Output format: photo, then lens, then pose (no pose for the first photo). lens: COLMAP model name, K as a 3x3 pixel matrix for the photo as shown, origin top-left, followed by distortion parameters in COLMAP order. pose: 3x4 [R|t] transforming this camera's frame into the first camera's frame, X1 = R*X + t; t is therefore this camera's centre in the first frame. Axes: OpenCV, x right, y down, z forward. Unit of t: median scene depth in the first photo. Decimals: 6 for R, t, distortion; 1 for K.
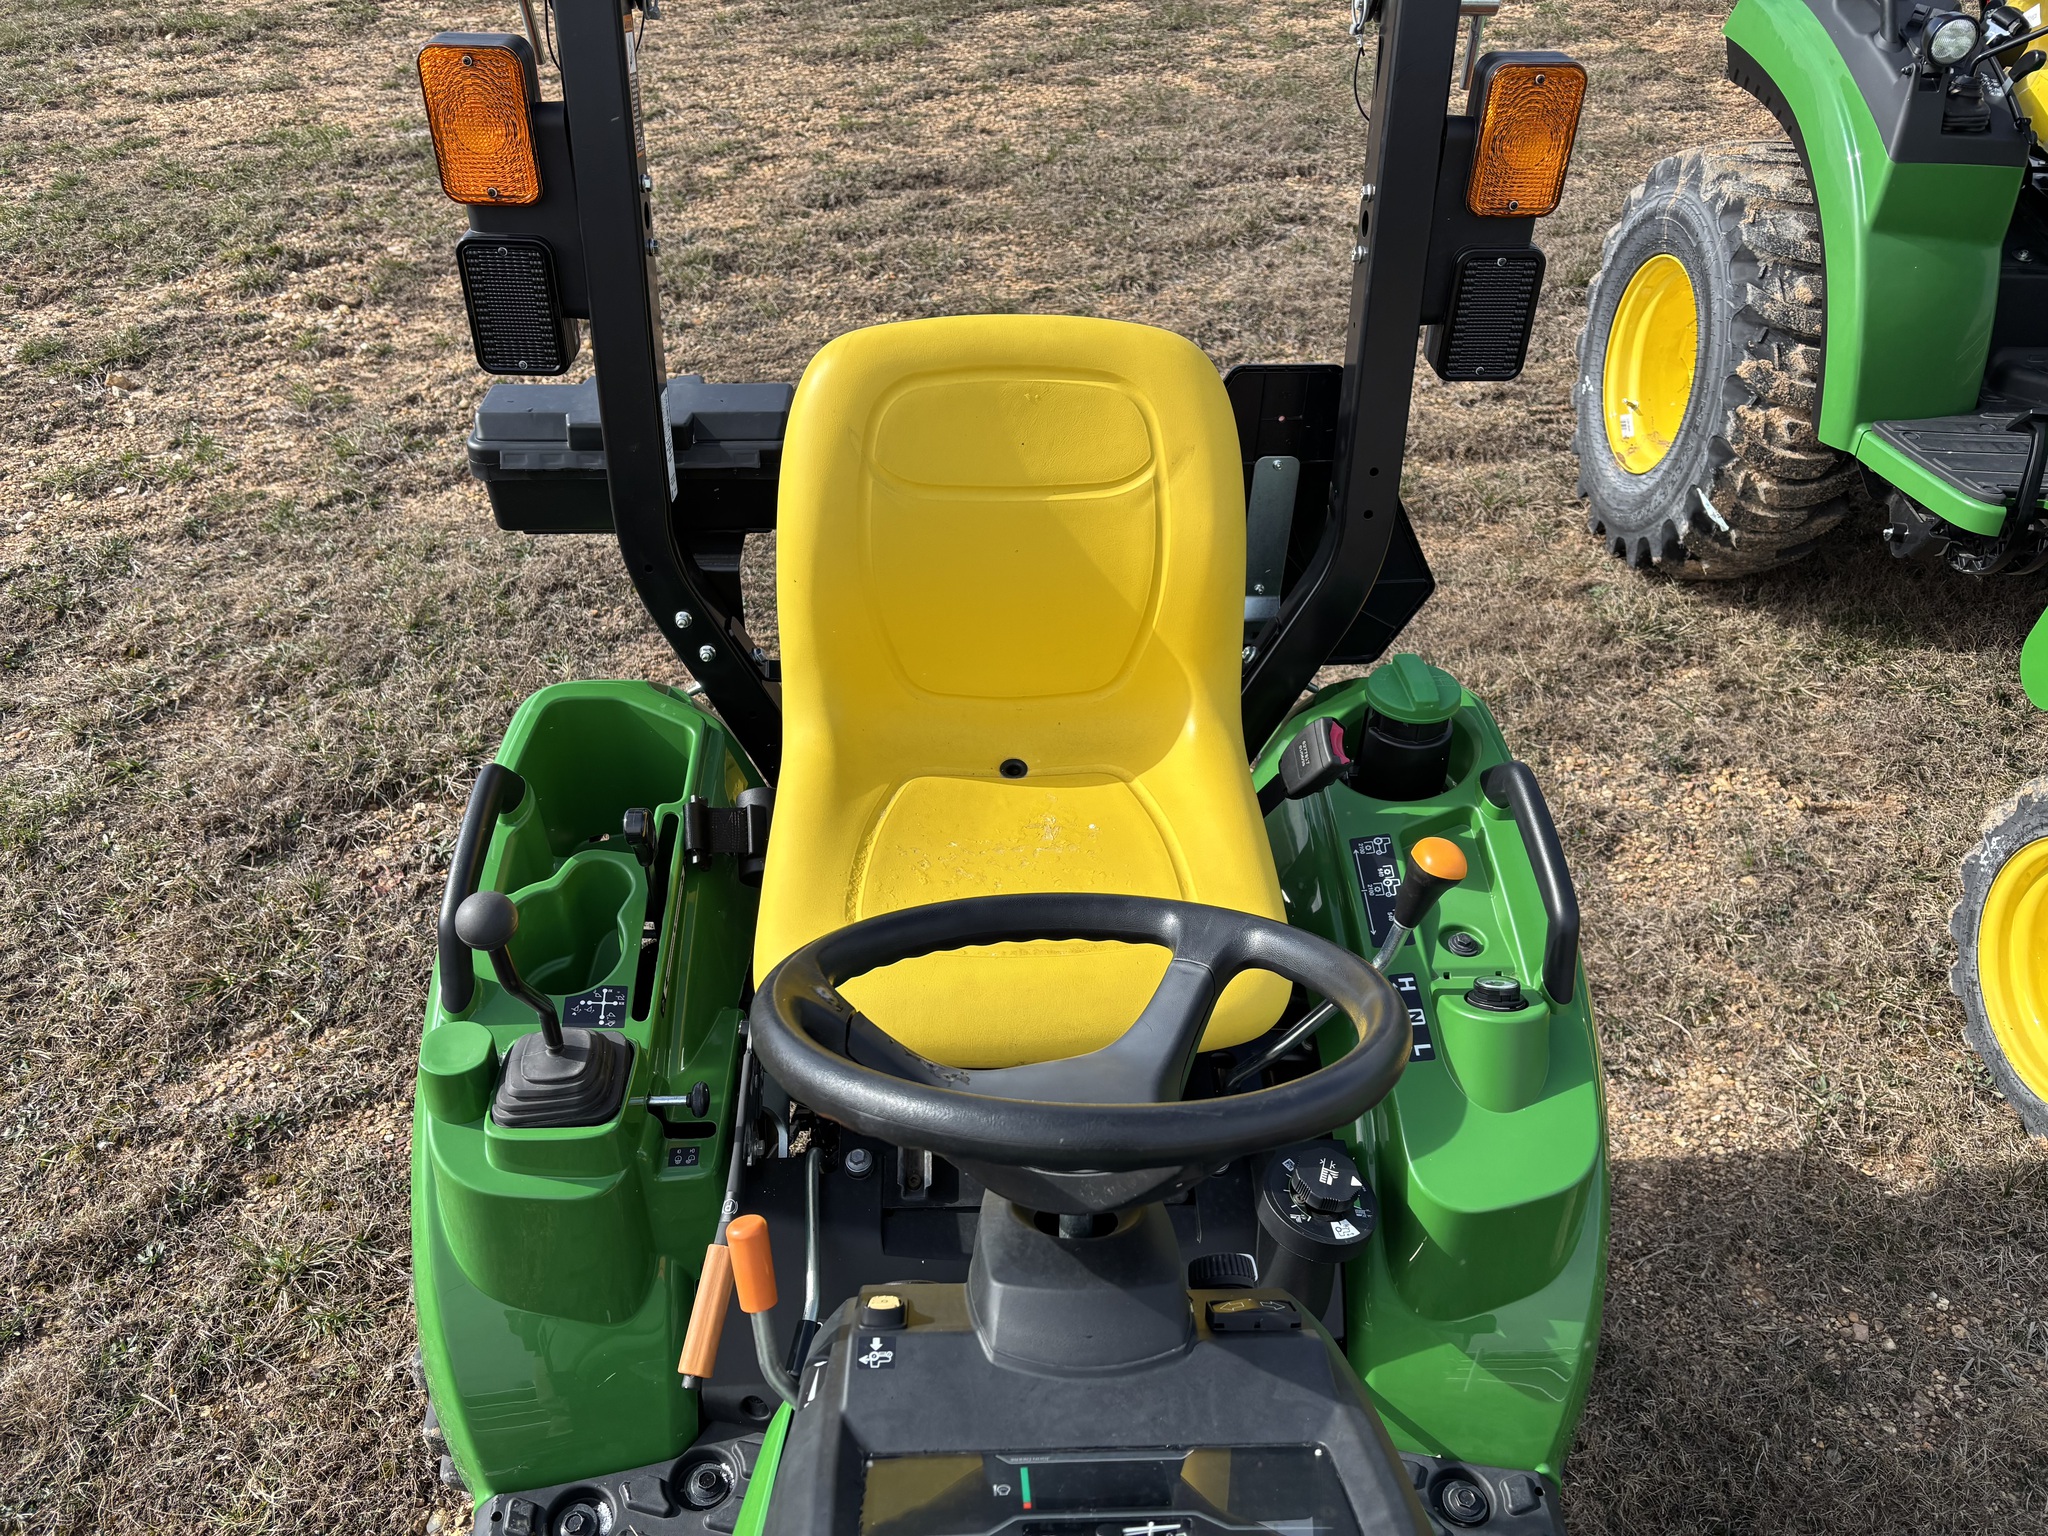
lens RADIAL K [[1522.0, 0, 1024.0], [0, 1522.0, 761.4], [0, 0, 1]] dist [0.083823, -0.098529]
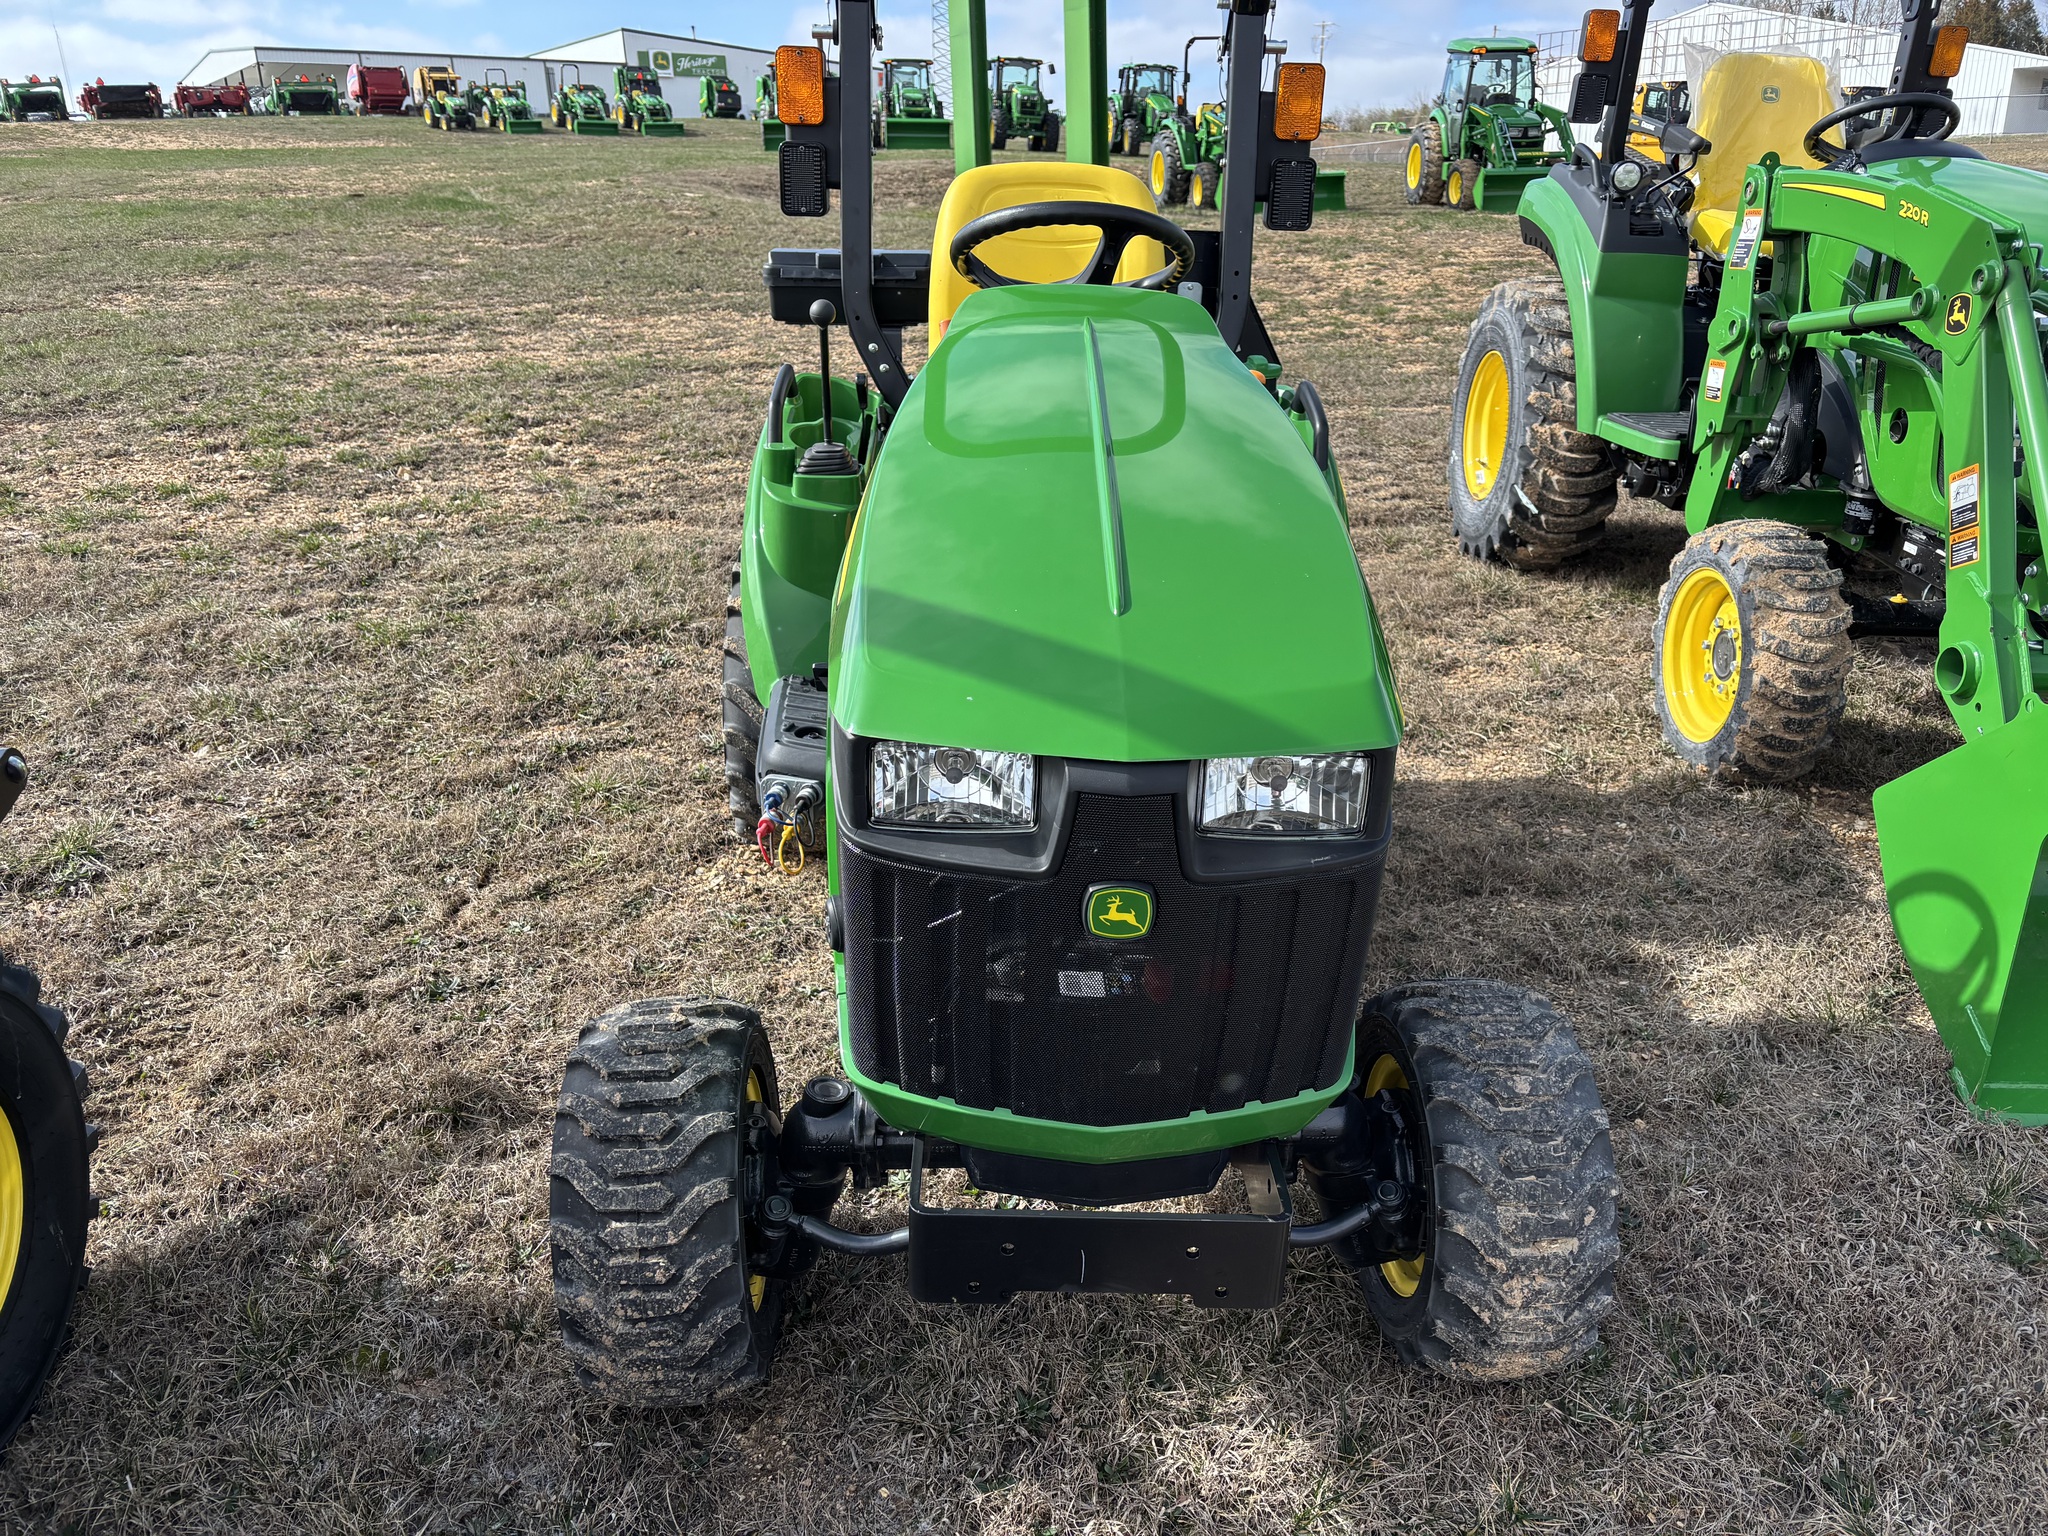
lens RADIAL K [[1535.5, 0, 1022.9], [0, 1535.5, 773.3], [0, 0, 1]] dist [0.031091, -0.027249]
pose [[0.999686, 0.012640, -0.021657, 0.005152], [-0.017325, 0.972538, -0.232099, 0.451784], [0.018129, 0.232401, 0.972451, -0.381231]]
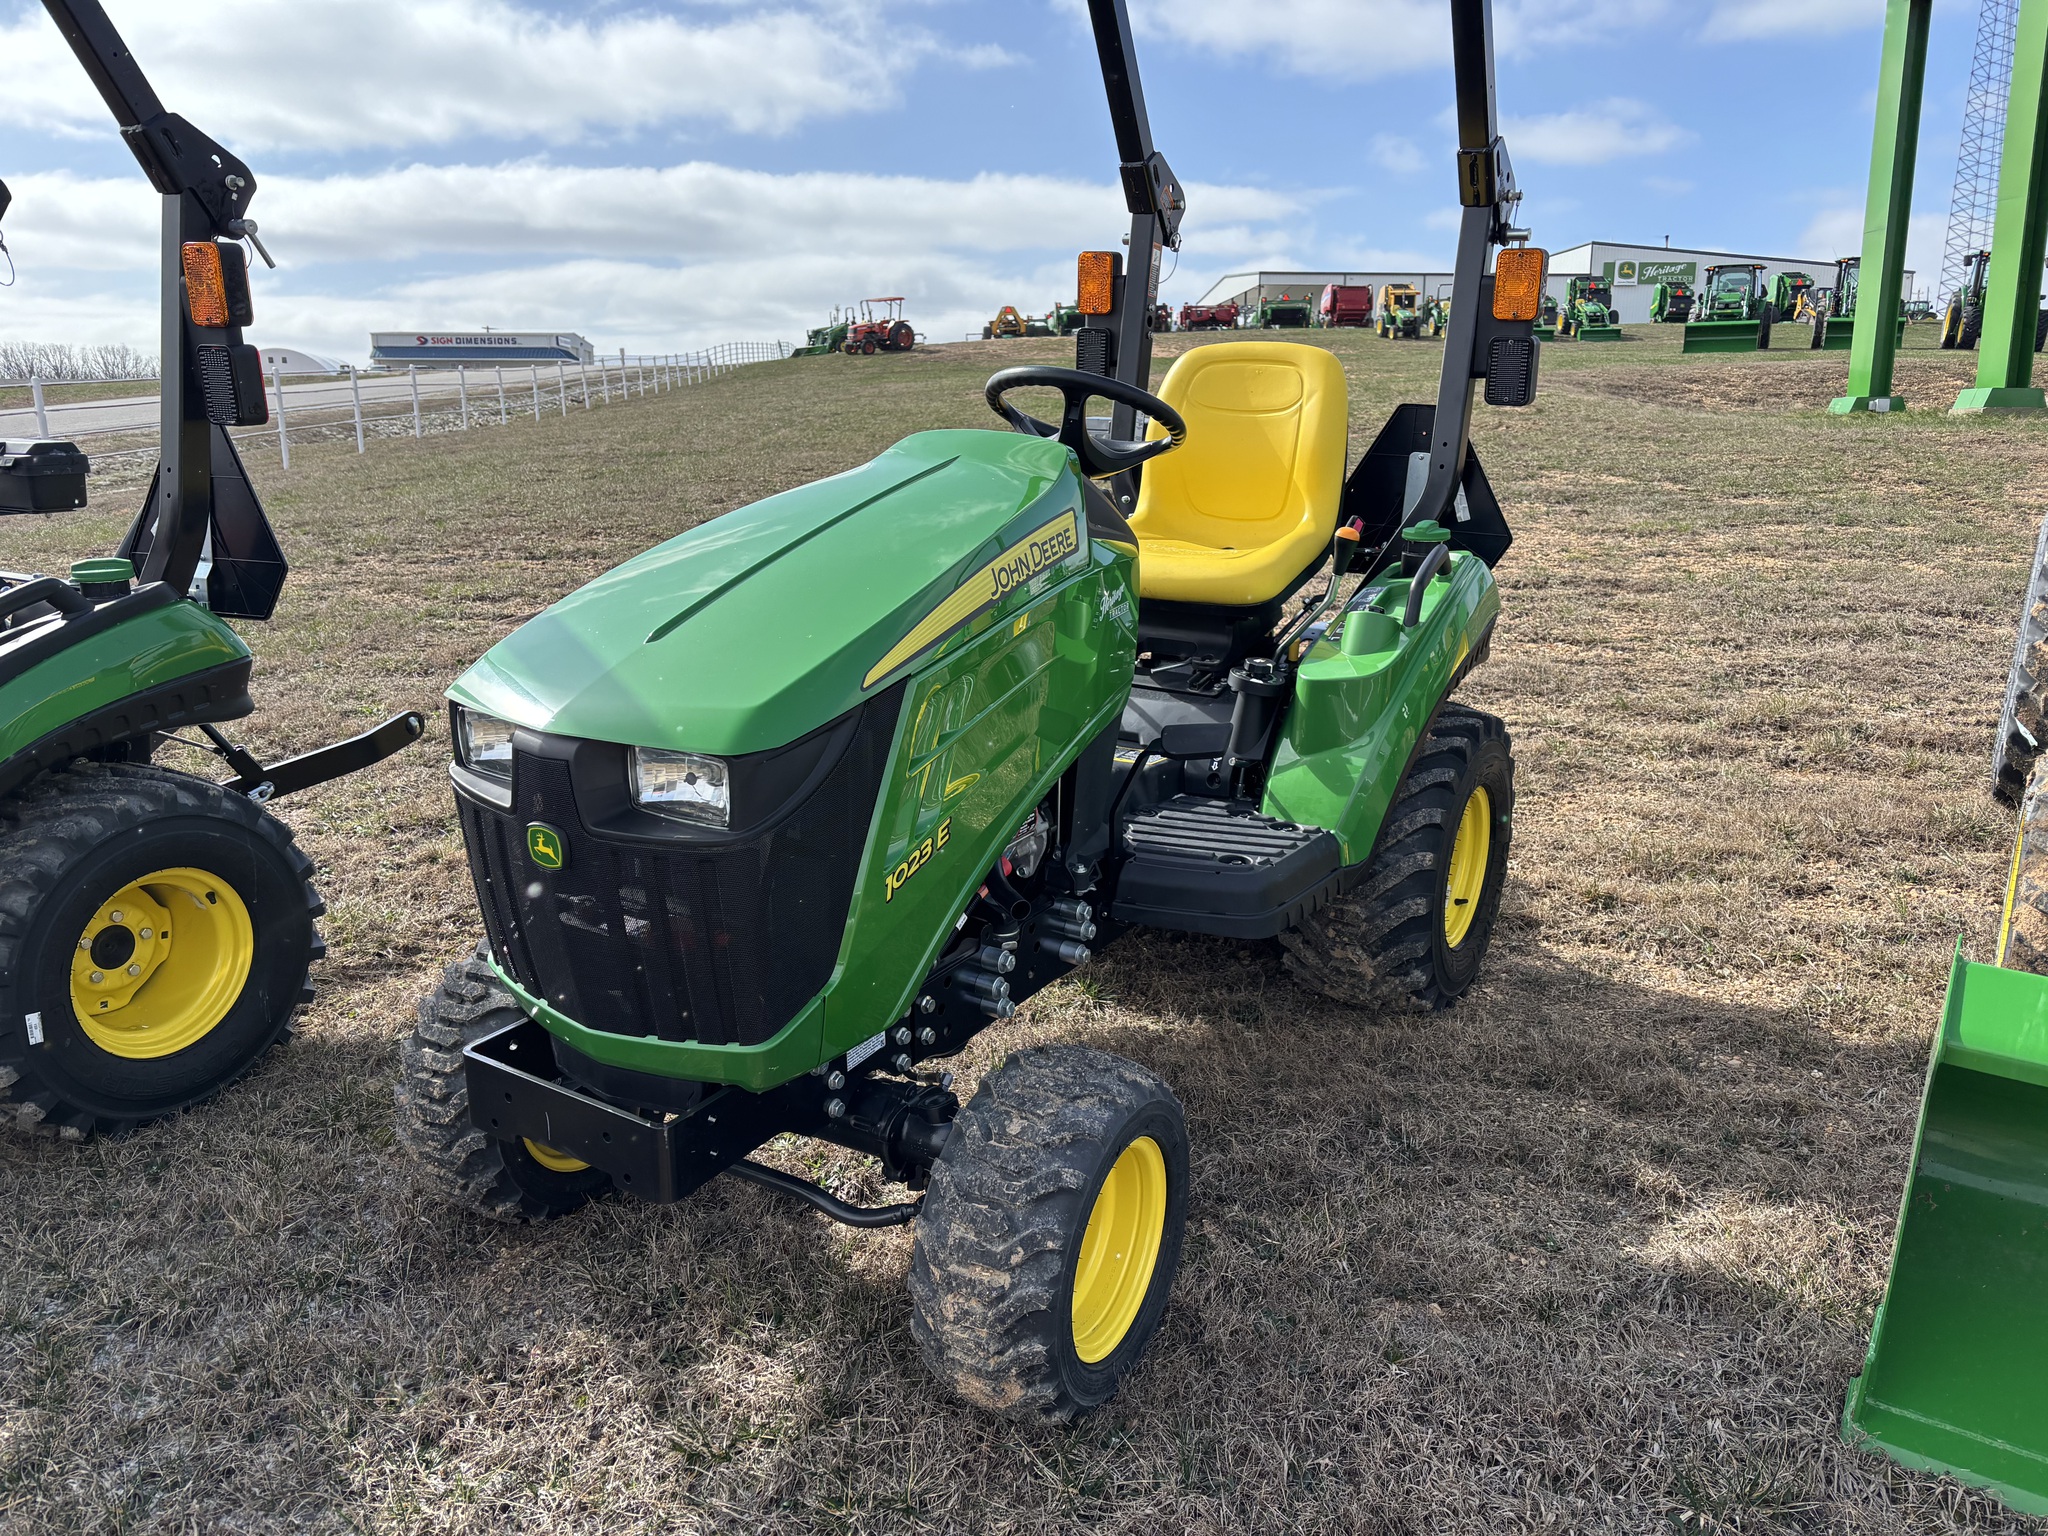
lens RADIAL K [[1524.0, 0, 1024.0], [0, 1524.0, 768.0], [0, 0, 1]] dist [0.019591, -0.001710]
pose [[0.828040, 0.146208, -0.541269, 0.470083], [-0.324564, 0.912195, -0.250119, 0.448846], [0.457174, 0.382785, 0.802788, -0.352274]]
